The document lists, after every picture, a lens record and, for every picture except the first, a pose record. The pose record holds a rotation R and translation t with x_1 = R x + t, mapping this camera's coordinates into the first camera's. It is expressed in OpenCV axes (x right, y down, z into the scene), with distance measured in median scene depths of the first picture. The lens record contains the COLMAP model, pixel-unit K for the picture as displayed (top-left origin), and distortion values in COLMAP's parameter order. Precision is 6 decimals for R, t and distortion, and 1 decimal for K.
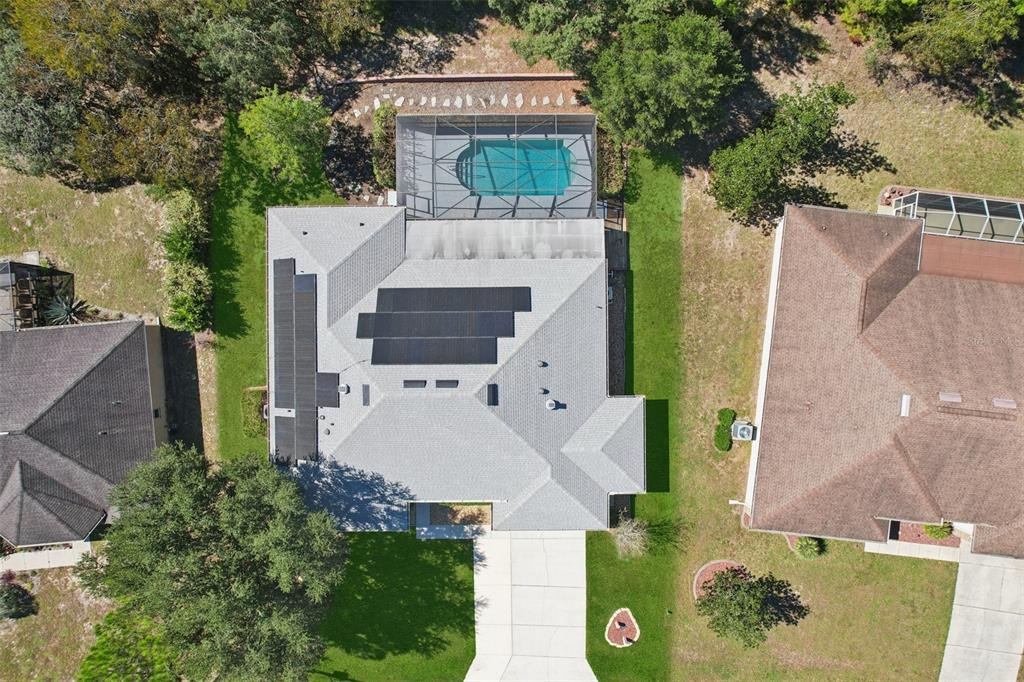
lens RADIAL K [[683.9, 0, 508.1], [0, 683.9, 328.9], [0, 0, 1]] dist [-0.088684, 0.080031]
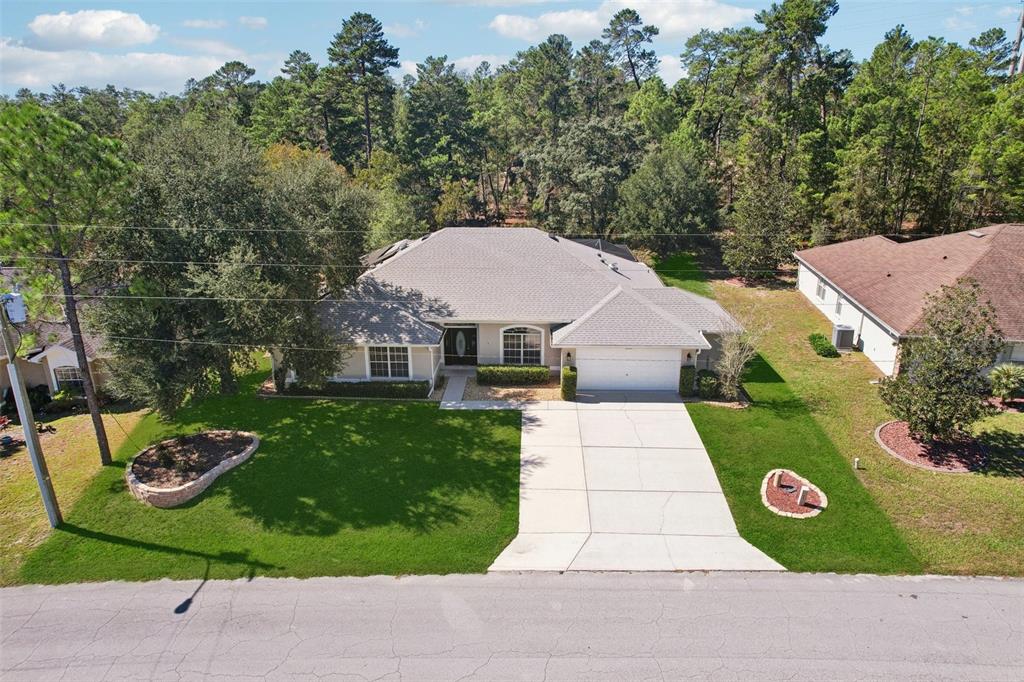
lens RADIAL K [[666.3, 0, 515.7], [0, 666.3, 343.6], [0, 0, 1]] dist [-0.097070, 0.096365]
pose [[0.999306, 0.017343, -0.032953, -0.037250], [-0.036752, 0.316769, -0.947791, 0.928241], [-0.005999, 0.948344, 0.317186, 0.728538]]
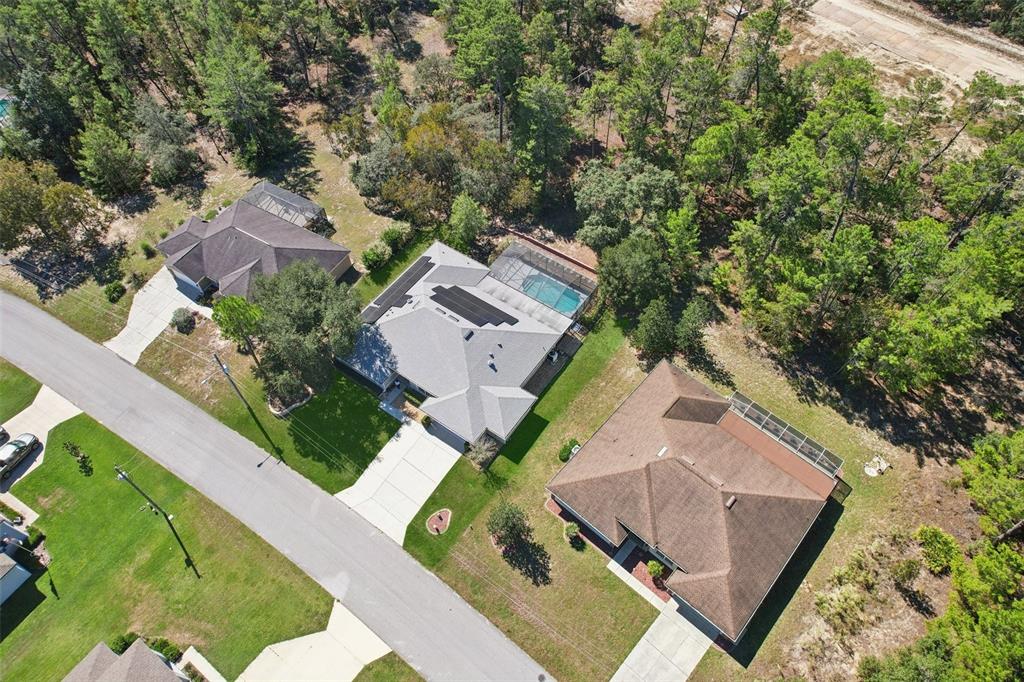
lens RADIAL K [[654.6, 0, 512.0], [0, 654.6, 341.0], [0, 0, 1]] dist [-0.091291, 0.085294]
pose [[0.814188, 0.472793, -0.336994, 0.600613], [-0.580591, 0.659455, -0.477529, 0.781466], [-0.003540, 0.584454, 0.811419, -0.395216]]
